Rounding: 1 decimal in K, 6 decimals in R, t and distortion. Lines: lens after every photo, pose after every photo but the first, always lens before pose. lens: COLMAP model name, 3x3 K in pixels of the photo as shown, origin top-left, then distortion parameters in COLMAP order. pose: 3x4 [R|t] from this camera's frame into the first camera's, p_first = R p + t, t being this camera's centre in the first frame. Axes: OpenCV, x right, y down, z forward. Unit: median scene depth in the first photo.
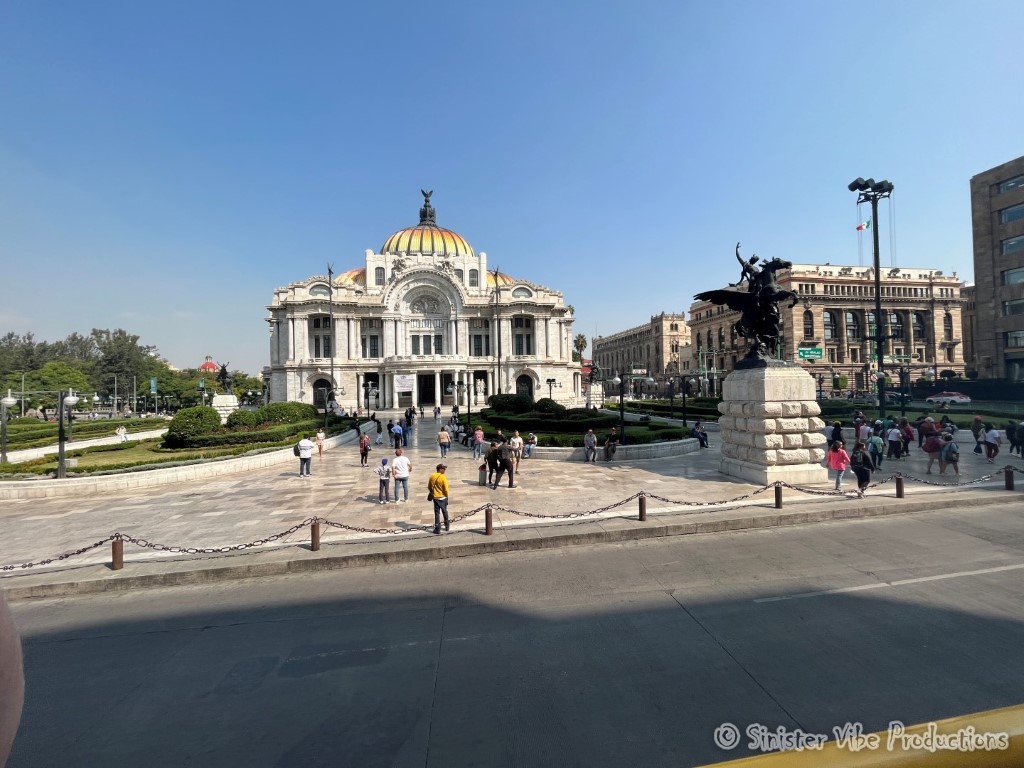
lens RADIAL K [[411.3, 0, 515.2], [0, 411.3, 379.4], [0, 0, 1]] dist [-0.003629, 0.000550]
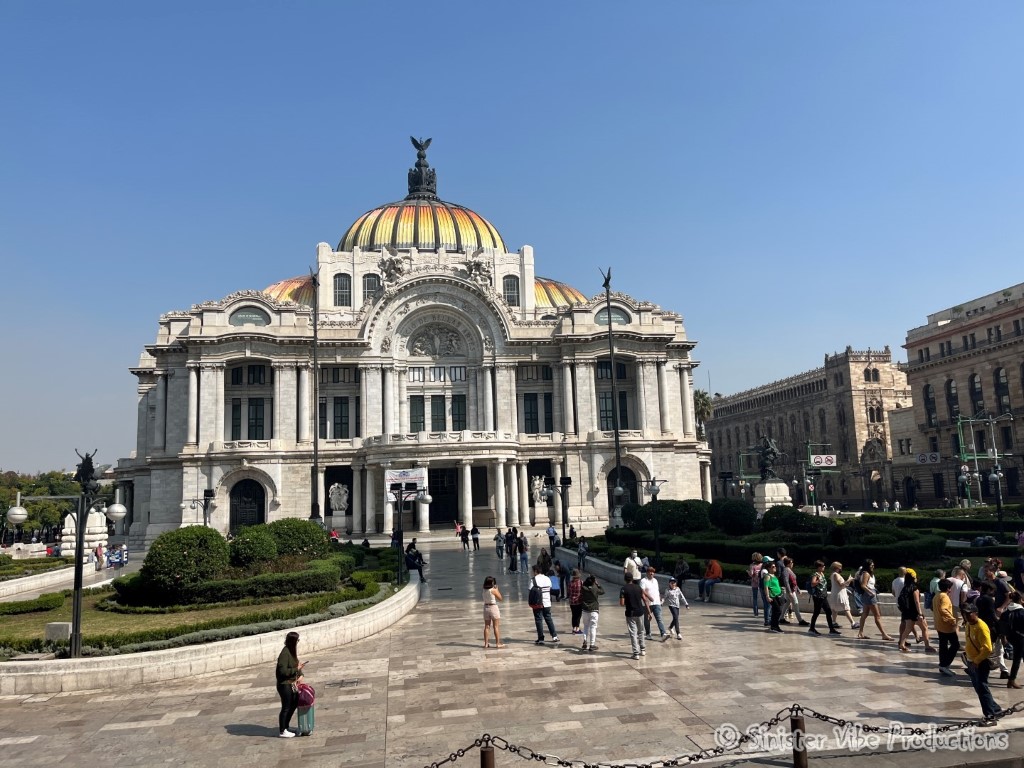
lens RADIAL K [[777.8, 0, 515.7], [0, 777.8, 386.2], [0, 0, 1]] dist [0.031071, -0.040583]
pose [[0.999879, -0.013448, -0.007762, -0.106020], [0.012436, 0.992914, -0.118187, 0.002592], [0.009296, 0.118076, 0.992961, -0.016083]]
